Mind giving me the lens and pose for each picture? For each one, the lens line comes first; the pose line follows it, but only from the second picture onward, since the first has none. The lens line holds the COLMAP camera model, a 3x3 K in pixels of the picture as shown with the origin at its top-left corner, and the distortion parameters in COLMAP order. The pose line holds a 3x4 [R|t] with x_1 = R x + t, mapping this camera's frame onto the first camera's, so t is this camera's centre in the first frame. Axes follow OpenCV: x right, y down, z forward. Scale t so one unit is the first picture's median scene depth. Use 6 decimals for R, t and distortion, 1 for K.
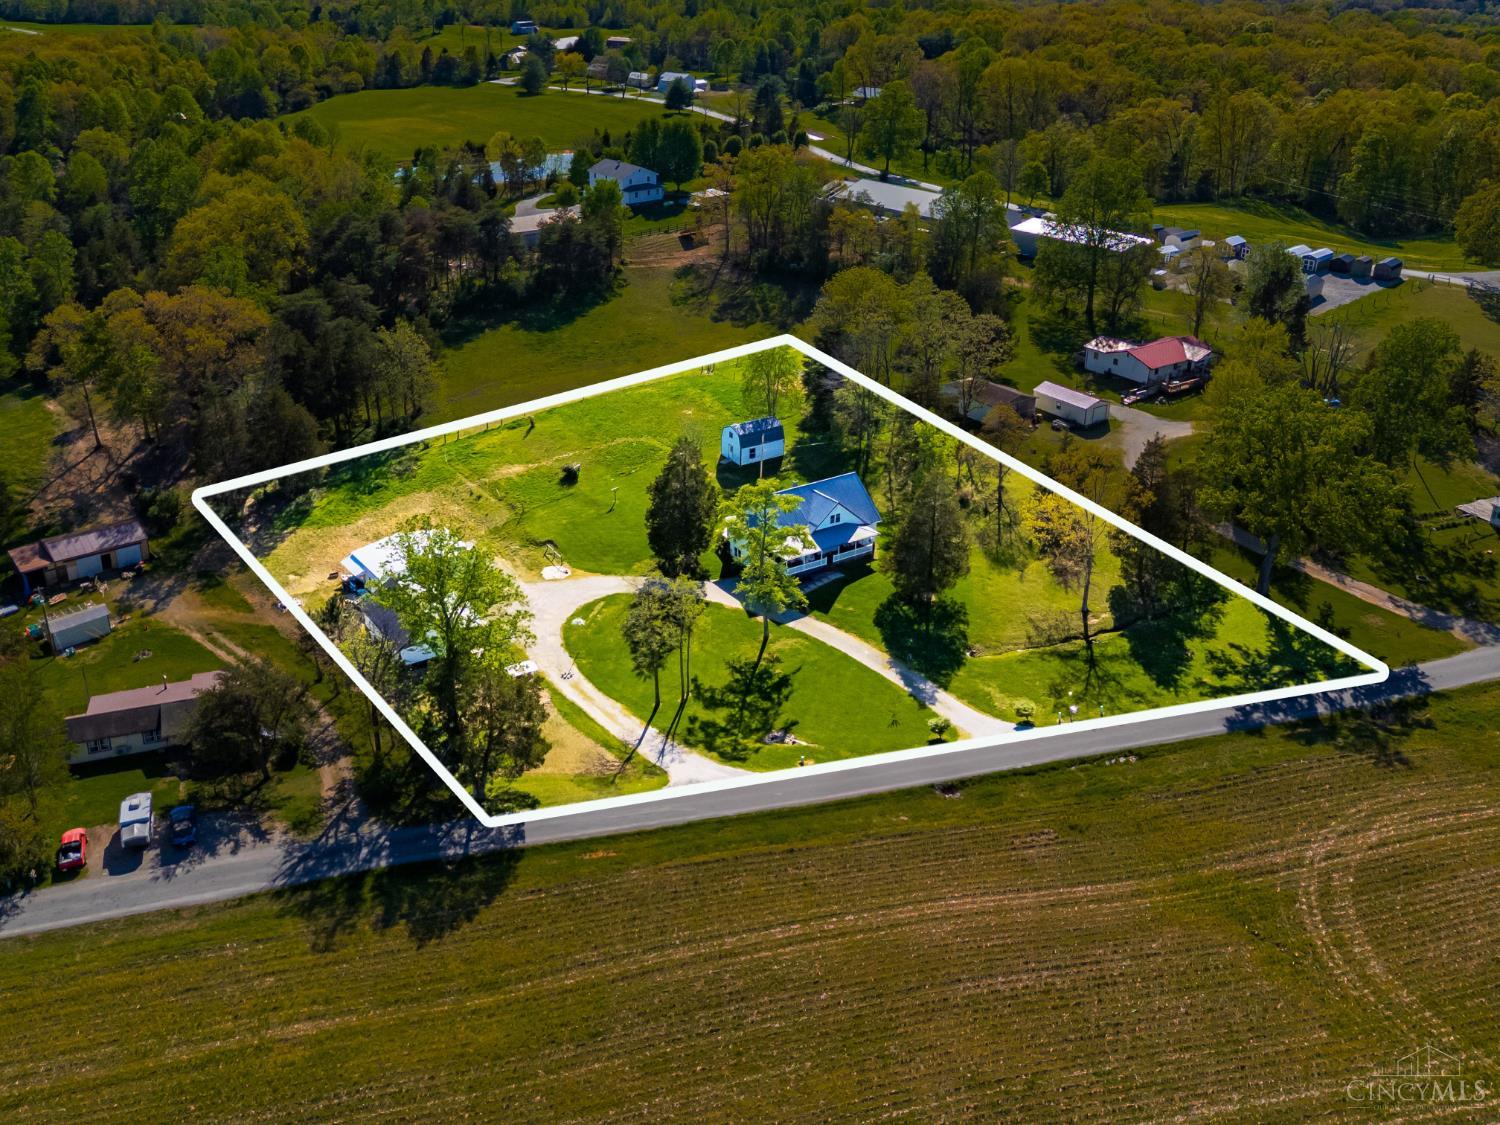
lens RADIAL K [[1056.3, 0, 750.0], [0, 1056.3, 562.5], [0, 0, 1]] dist [0.029008, -0.000348]
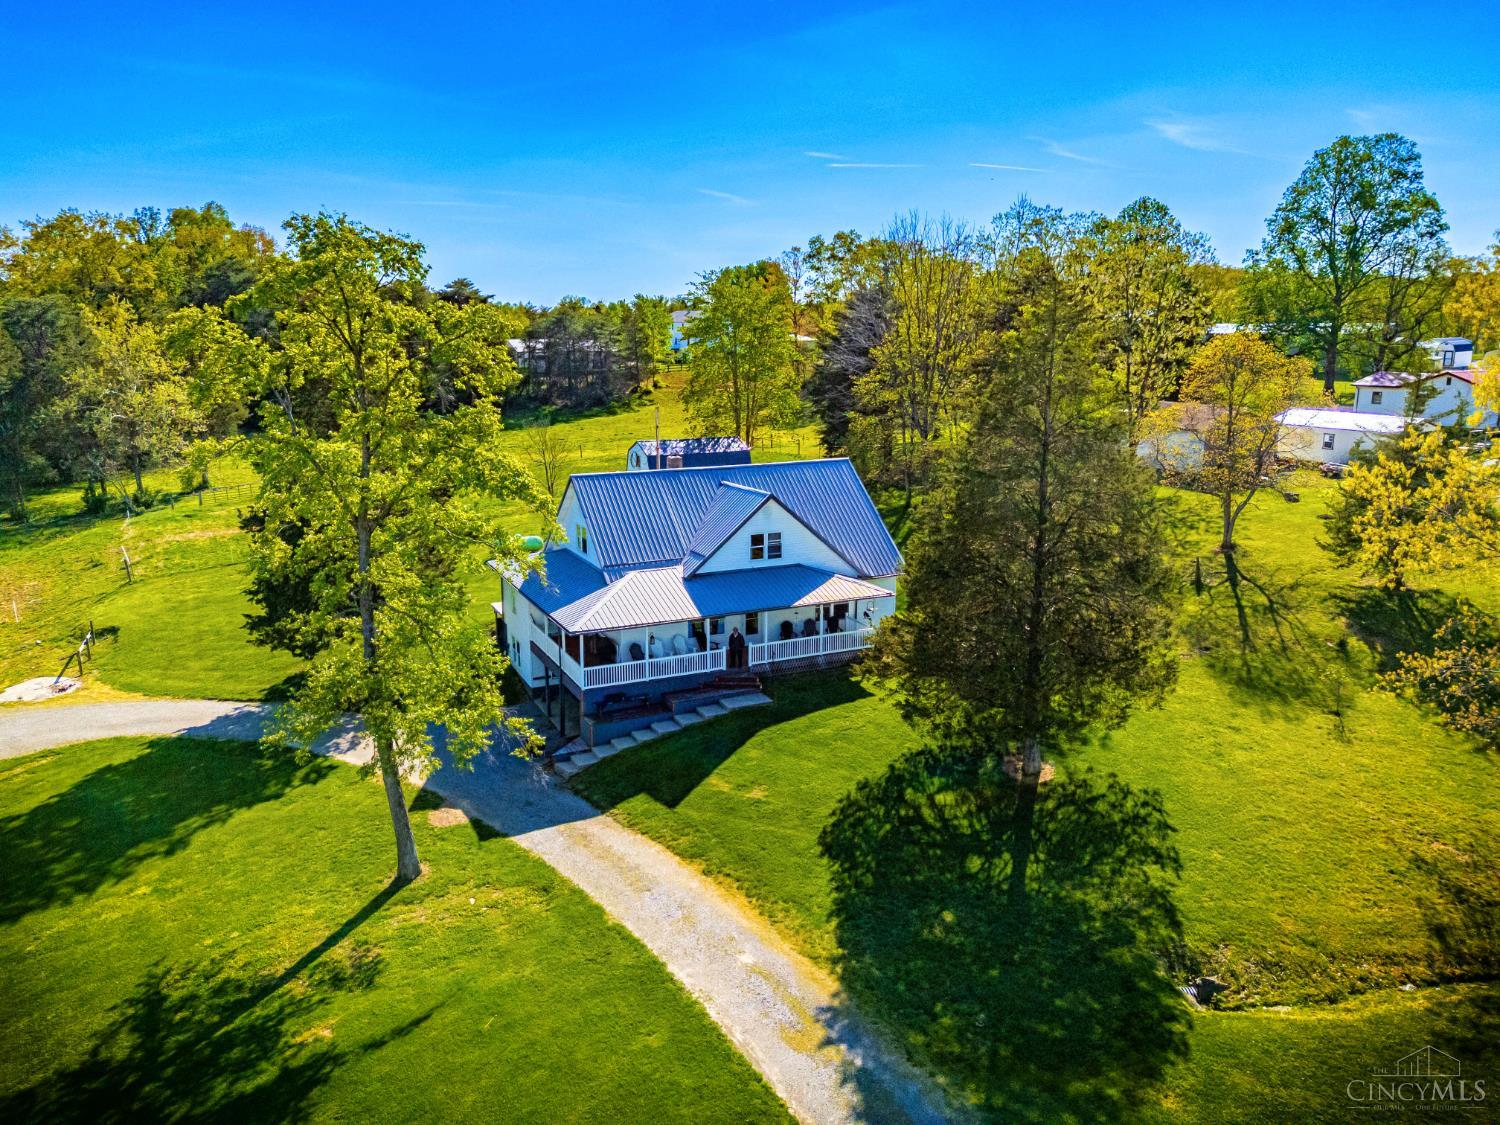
lens RADIAL K [[1064.4, 0, 797.4], [0, 1064.4, 562.1], [0, 0, 1]] dist [0.025038, -0.001881]
pose [[0.994574, 0.017338, -0.102574, 0.131303], [-0.042678, 0.967221, -0.250324, 0.053238], [0.094872, 0.253344, 0.962713, 0.681591]]
